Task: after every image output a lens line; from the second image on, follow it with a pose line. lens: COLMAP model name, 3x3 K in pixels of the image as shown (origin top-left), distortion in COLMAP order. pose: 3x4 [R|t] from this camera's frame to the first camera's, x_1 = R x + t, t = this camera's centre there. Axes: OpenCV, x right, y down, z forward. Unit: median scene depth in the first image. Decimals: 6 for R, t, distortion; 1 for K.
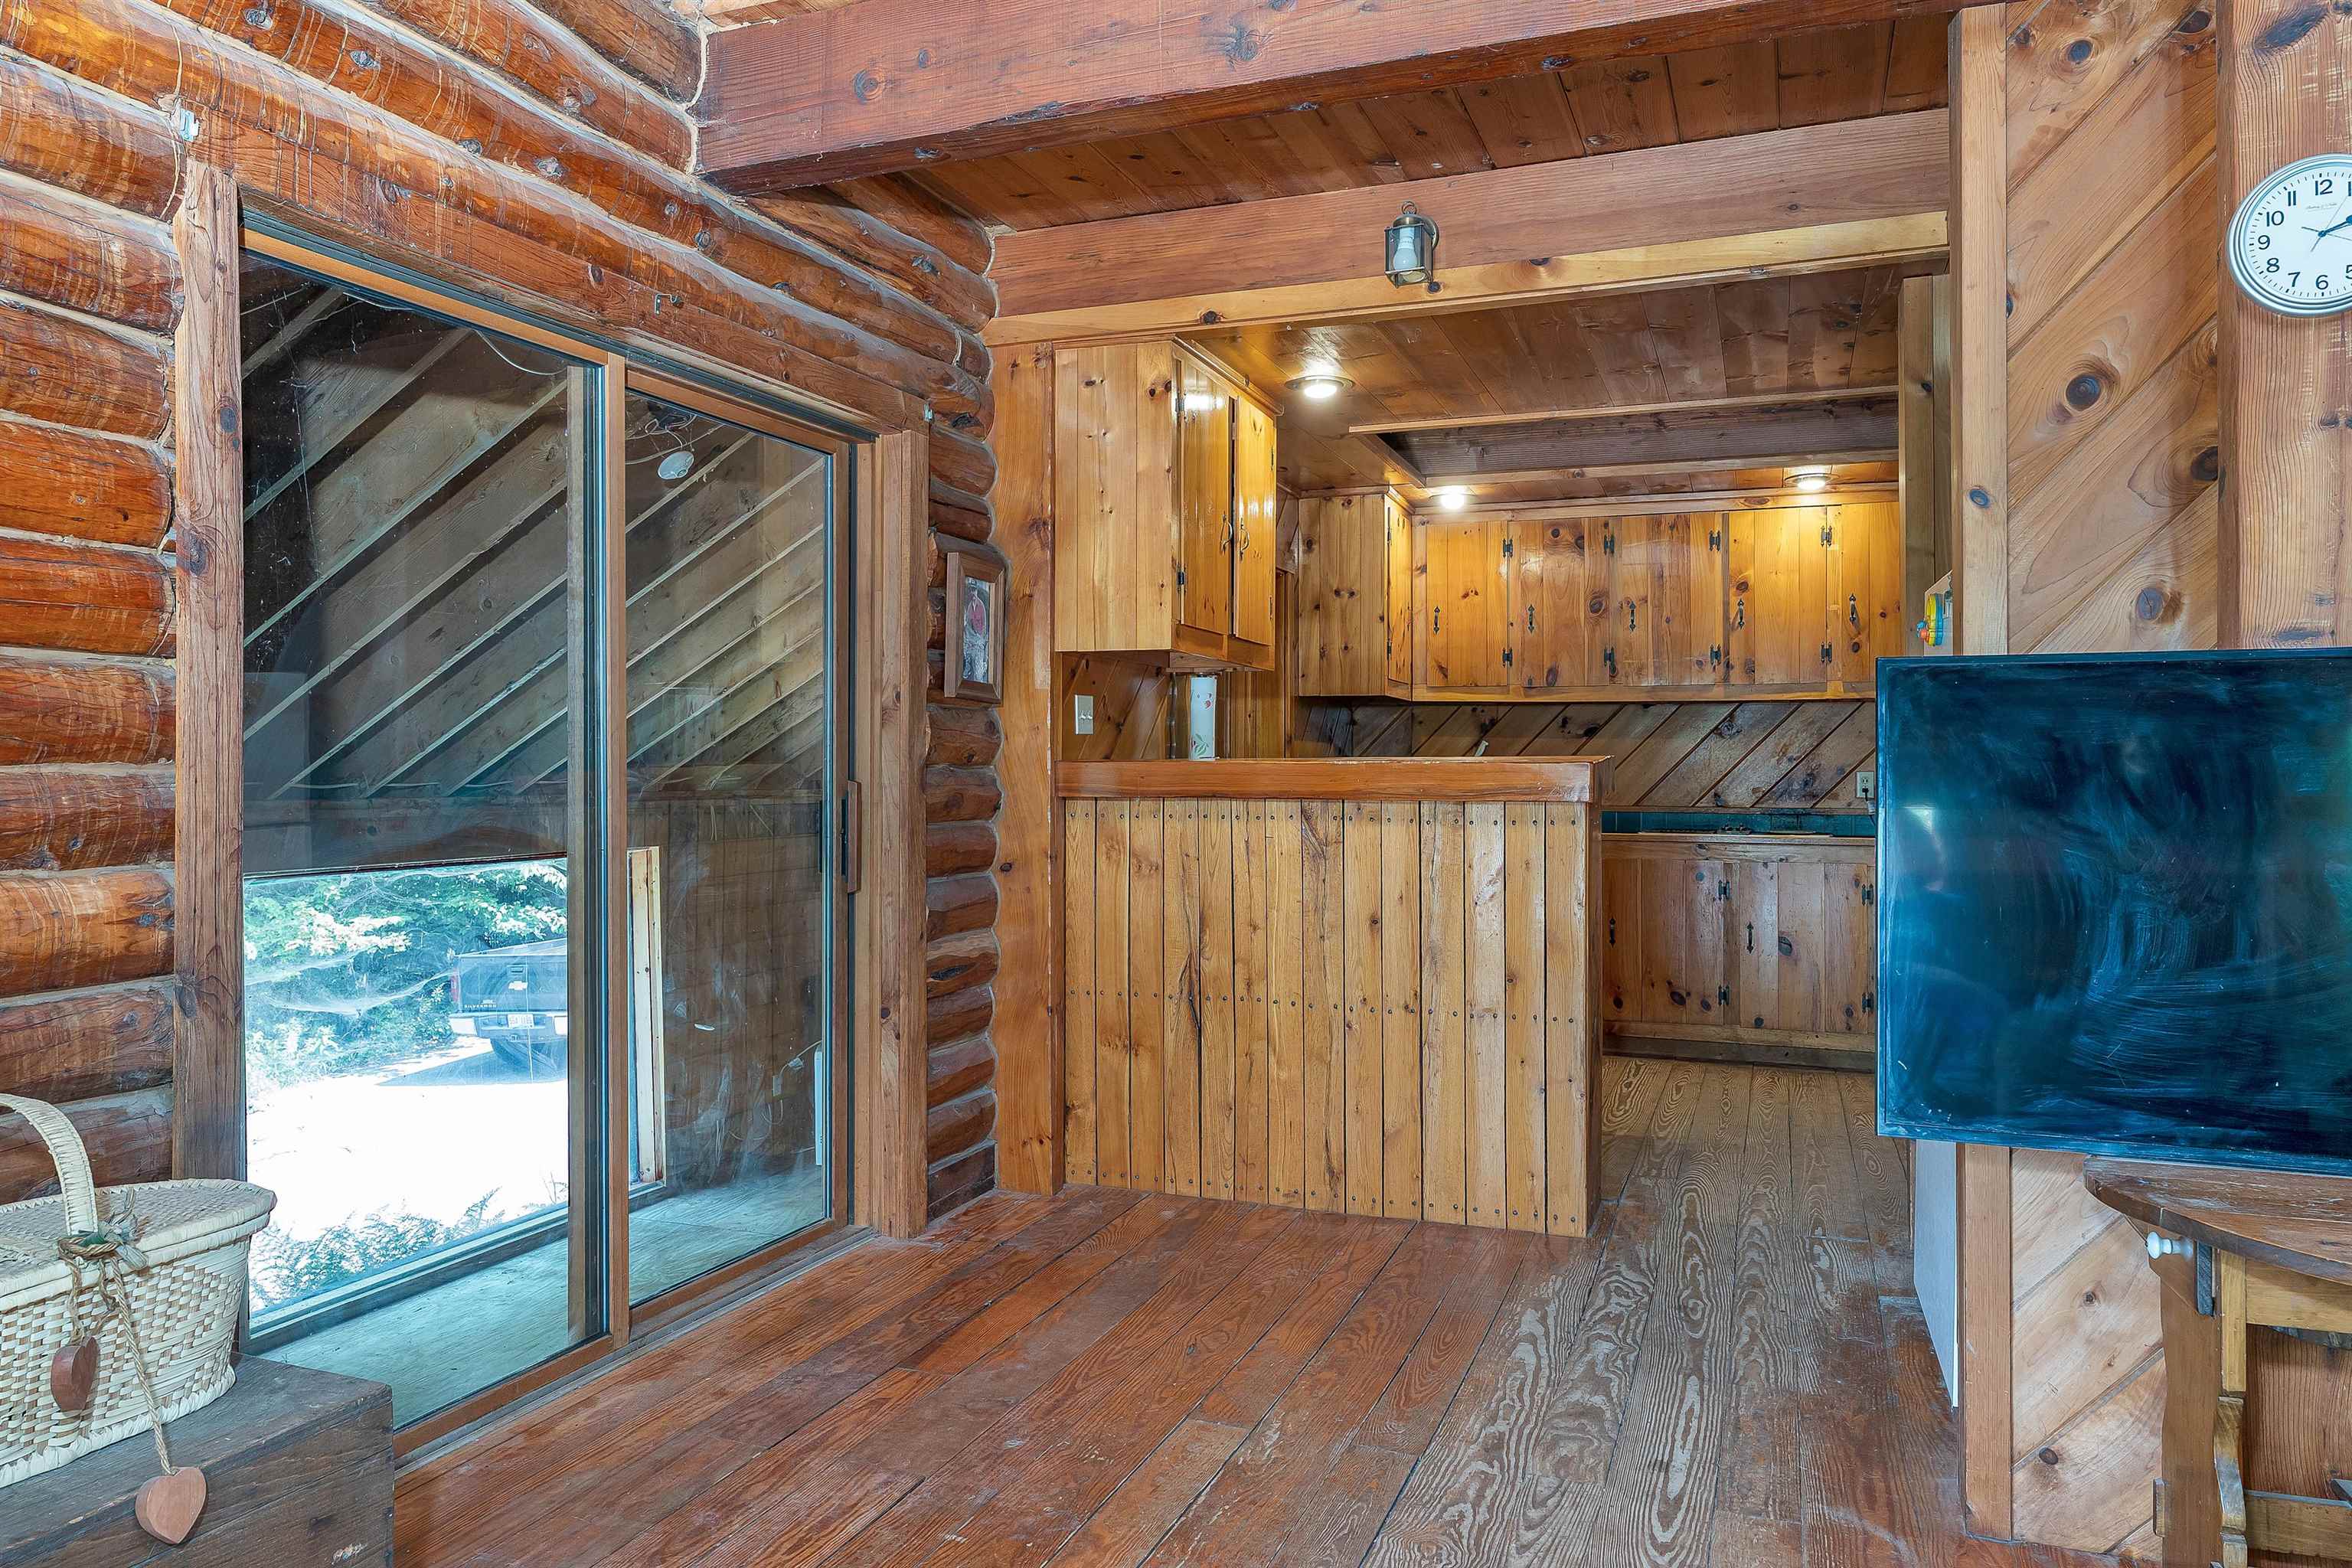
lens RADIAL K [[1612.7, 0, 1175.7], [0, 1612.7, 765.2], [0, 0, 1]] dist [0.001435, -0.001399]
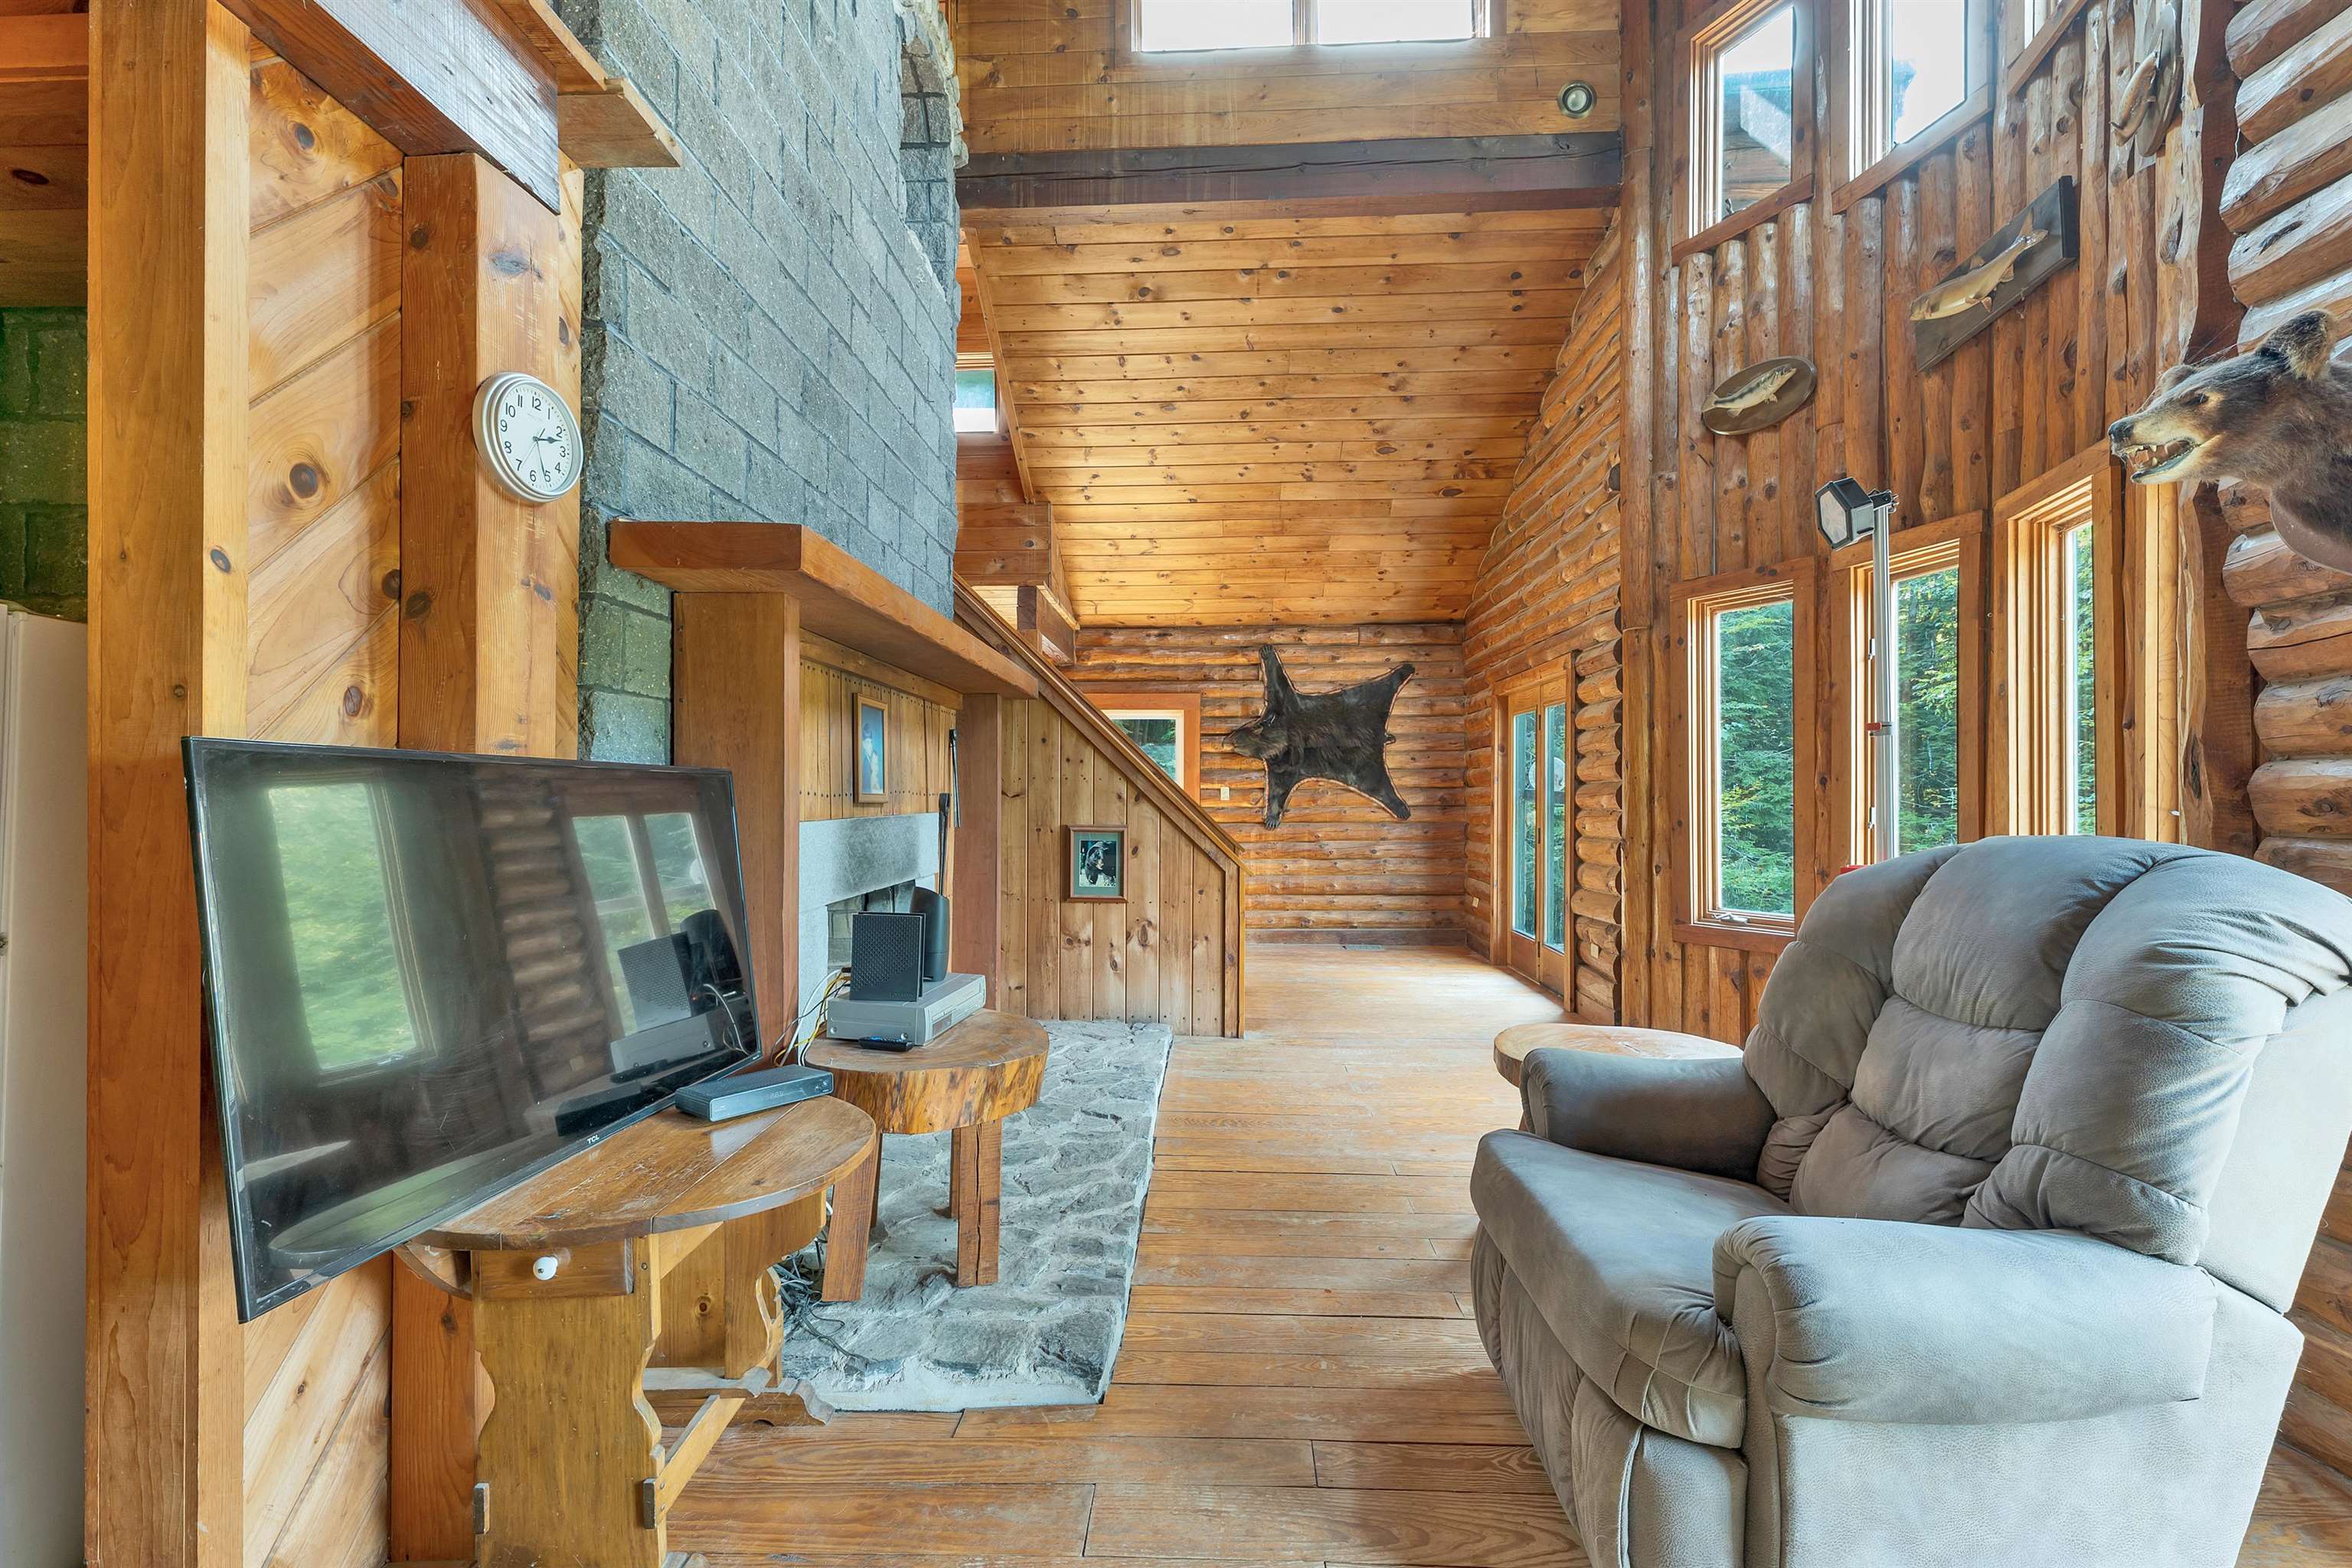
lens RADIAL K [[983.2, 0, 1172.8], [0, 983.2, 794.7], [0, 0, 1]] dist [0.000280, -0.000391]
pose [[-0.309441, 0.001968, 0.950916, -0.102954], [-0.006179, 0.999973, -0.004081, -0.022020], [-0.950898, -0.007139, -0.309421, 0.386999]]
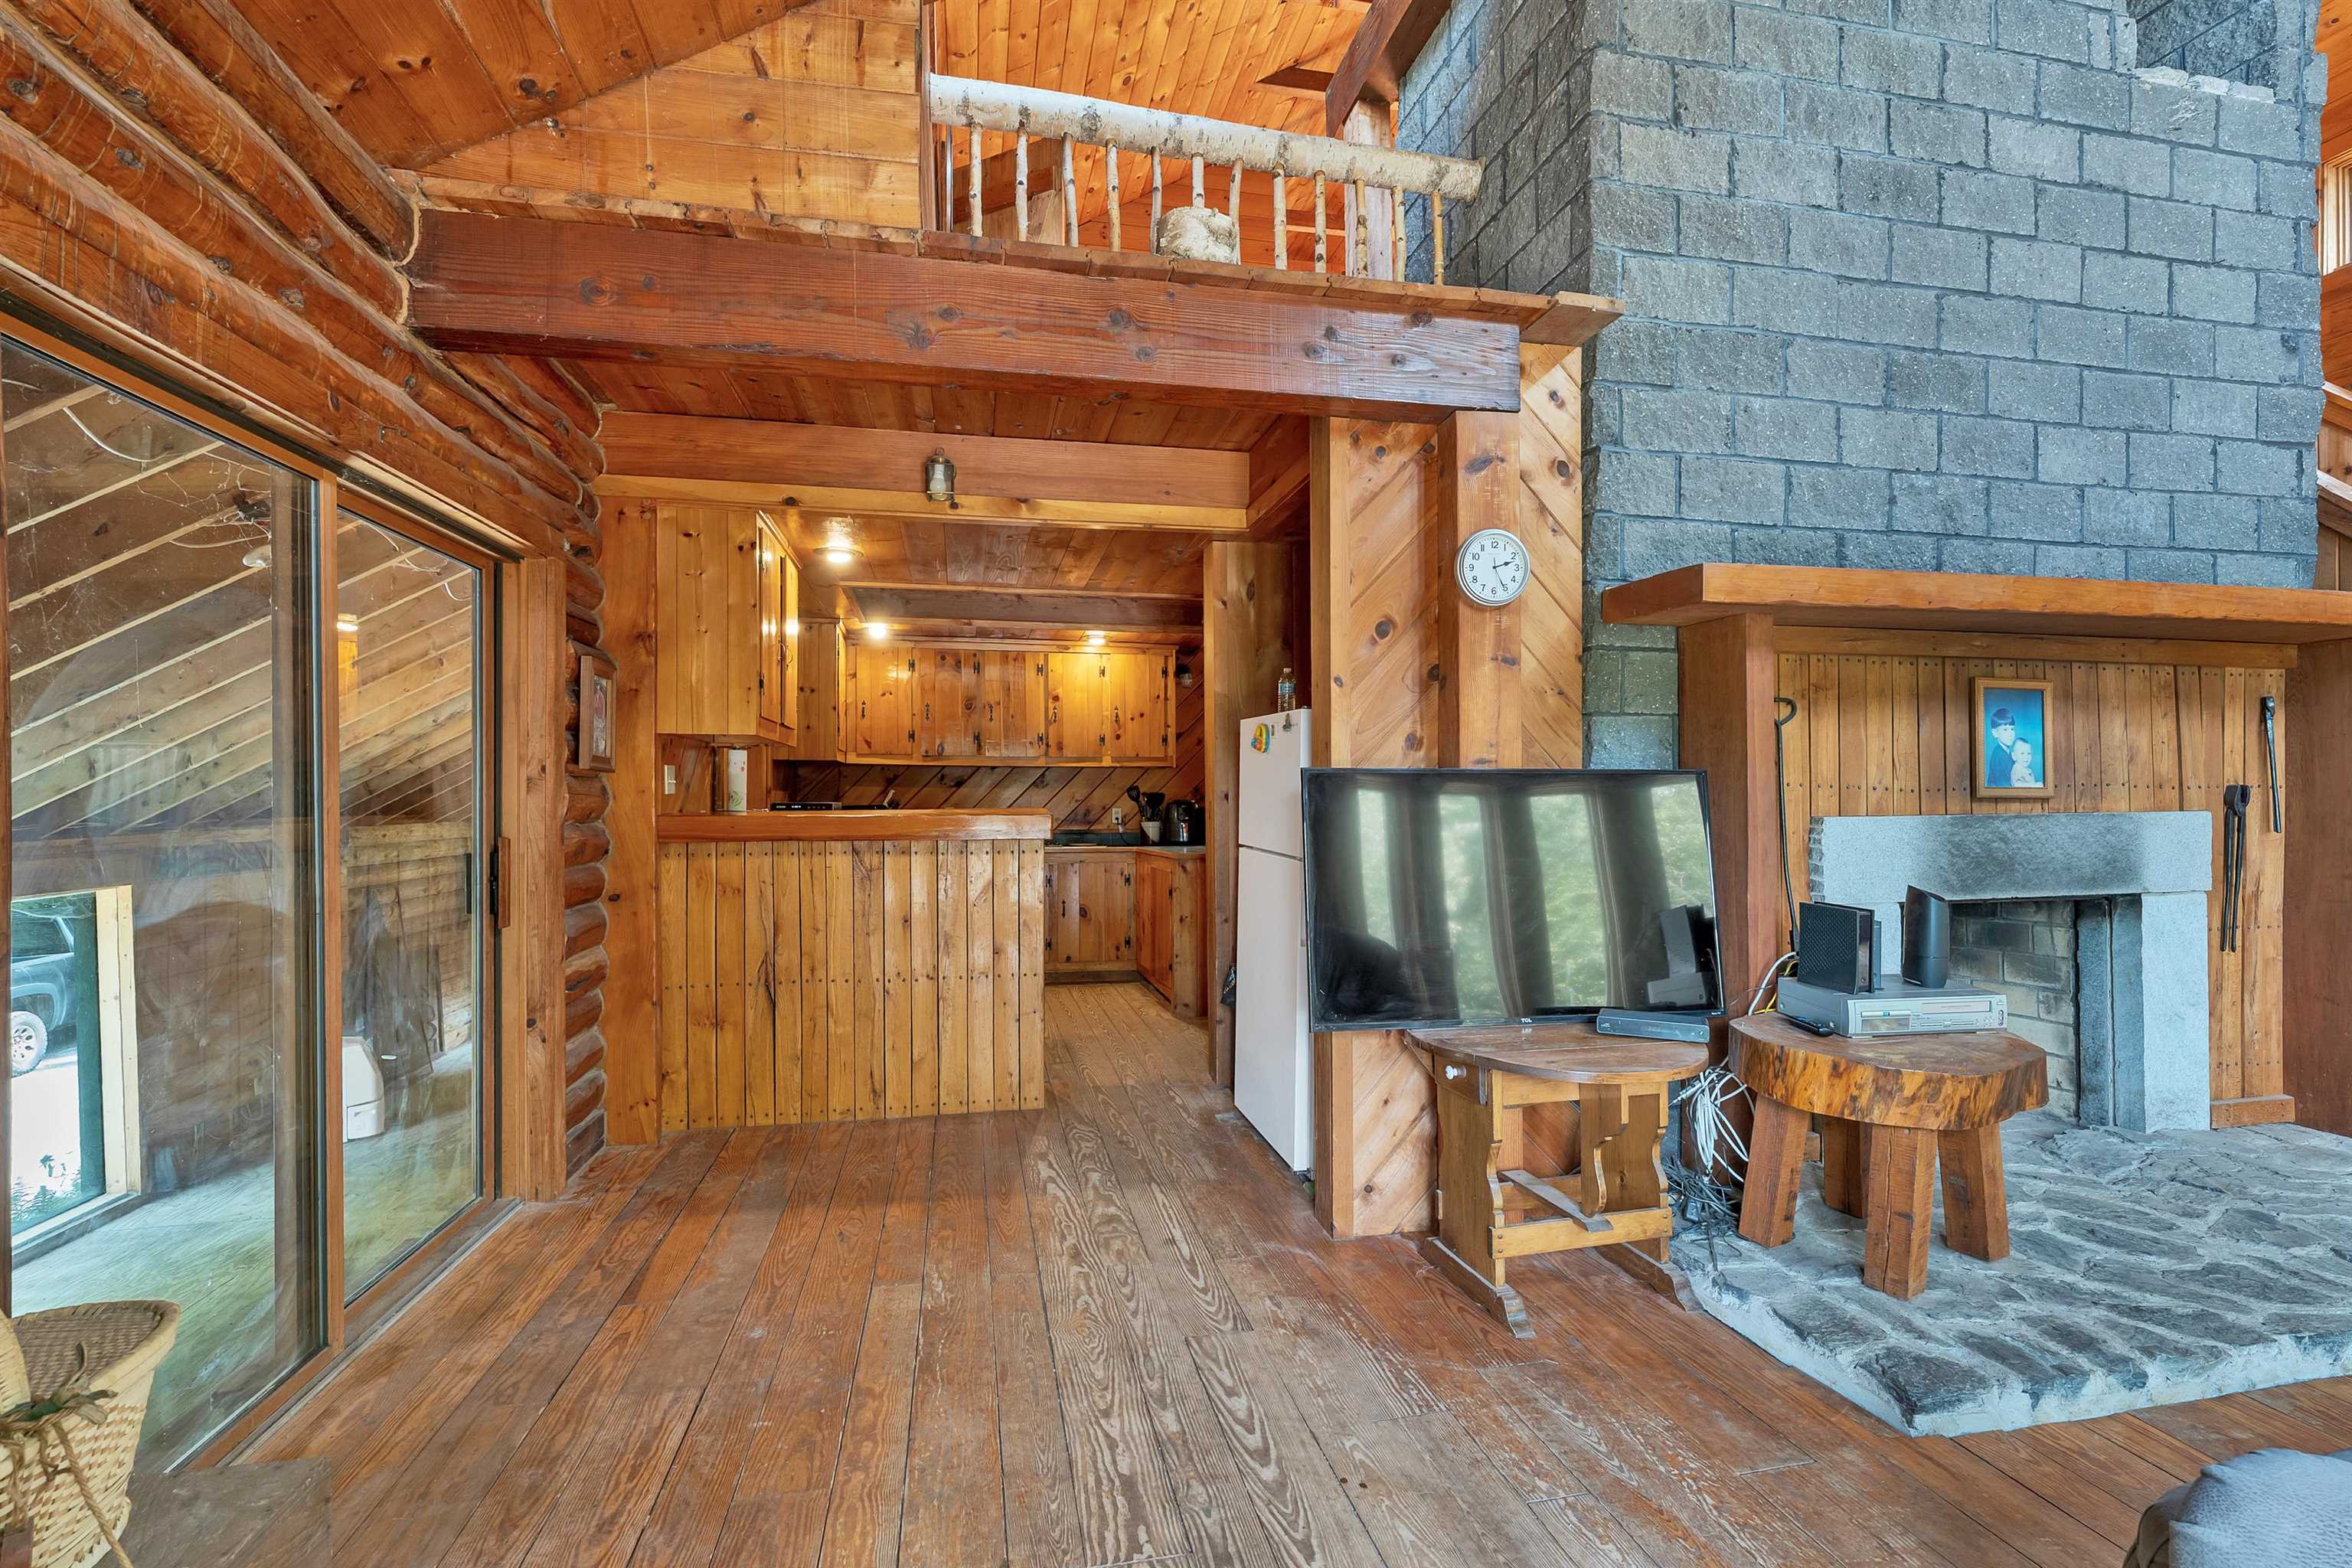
lens RADIAL K [[1022.2, 0, 1178.9], [0, 1022.2, 792.1], [0, 0, 1]] dist [0.000523, 0.000269]
pose [[0.843298, -0.001762, 0.537443, -0.168488], [0.001135, 0.999998, 0.001497, -0.023367], [-0.537445, -0.000653, 0.843299, 0.060537]]
